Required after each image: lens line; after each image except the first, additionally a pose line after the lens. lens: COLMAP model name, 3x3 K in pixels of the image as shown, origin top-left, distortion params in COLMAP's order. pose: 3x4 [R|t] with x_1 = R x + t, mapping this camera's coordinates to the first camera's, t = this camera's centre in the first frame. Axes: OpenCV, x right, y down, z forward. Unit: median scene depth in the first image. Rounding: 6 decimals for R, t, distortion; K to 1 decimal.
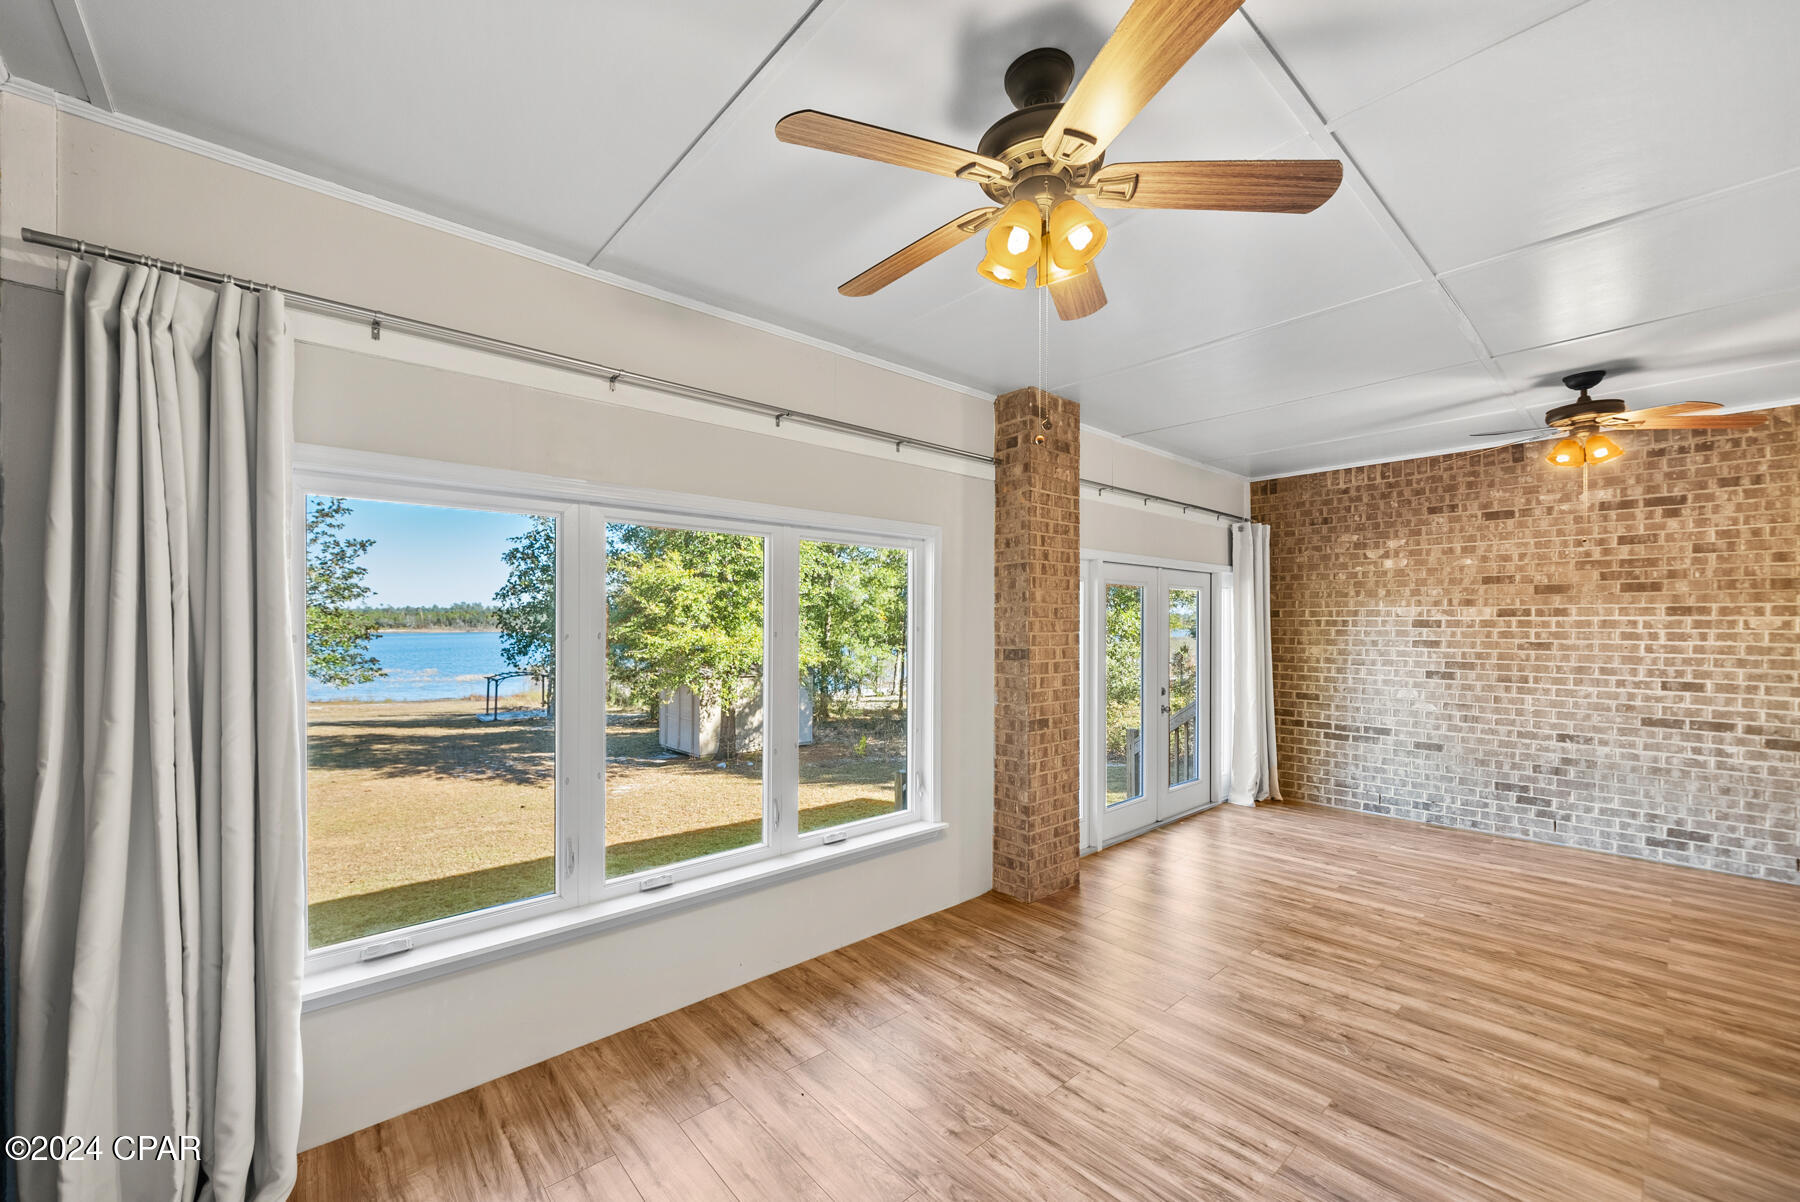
lens RADIAL K [[695.4, 0, 868.6], [0, 695.4, 620.6], [0, 0, 1]] dist [-0.000293, -0.000022]
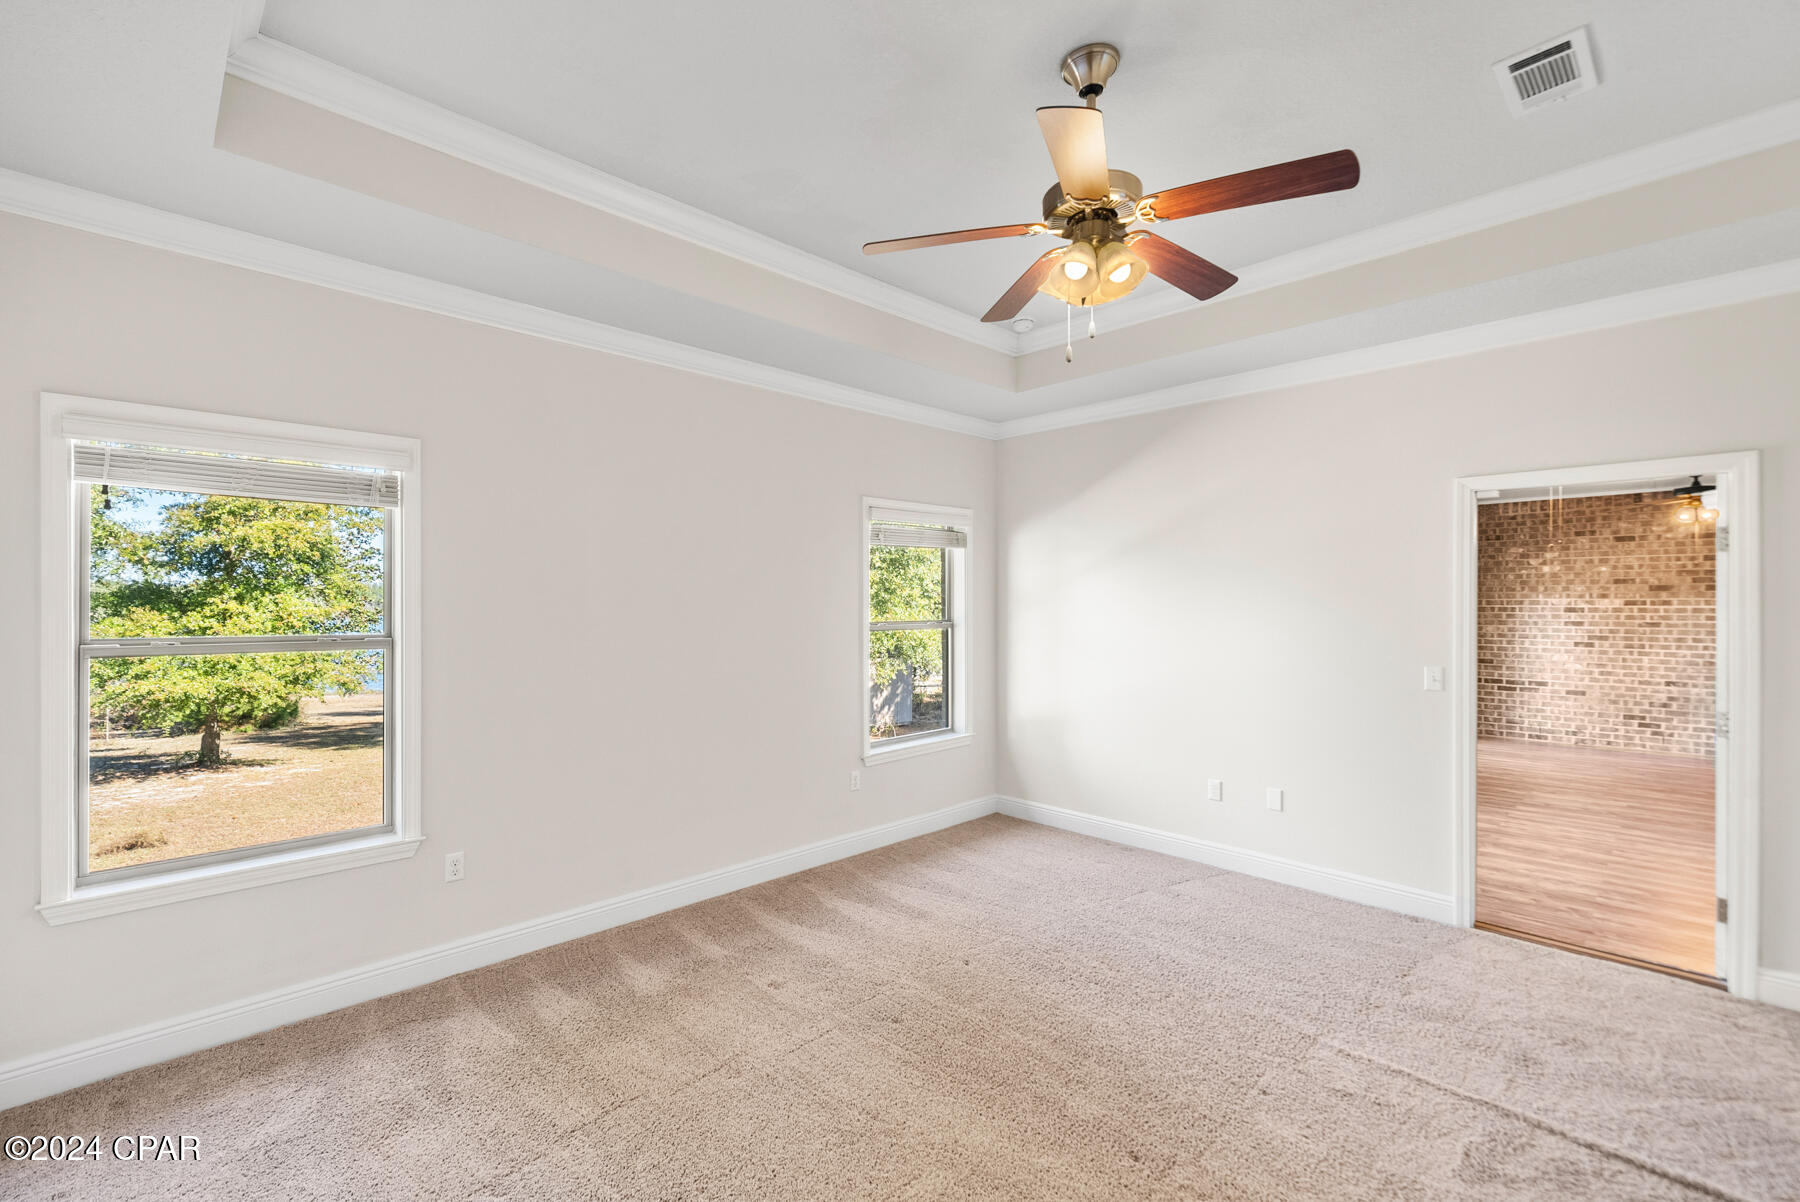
lens RADIAL K [[748.6, 0, 896.4], [0, 748.6, 597.1], [0, 0, 1]] dist [-0.001100, 0.000108]
pose [[0.999053, -0.003597, 0.043358, -0.756887], [0.003772, 0.999985, -0.003965, -0.023506], [-0.043343, 0.004125, 0.999052, -0.565650]]
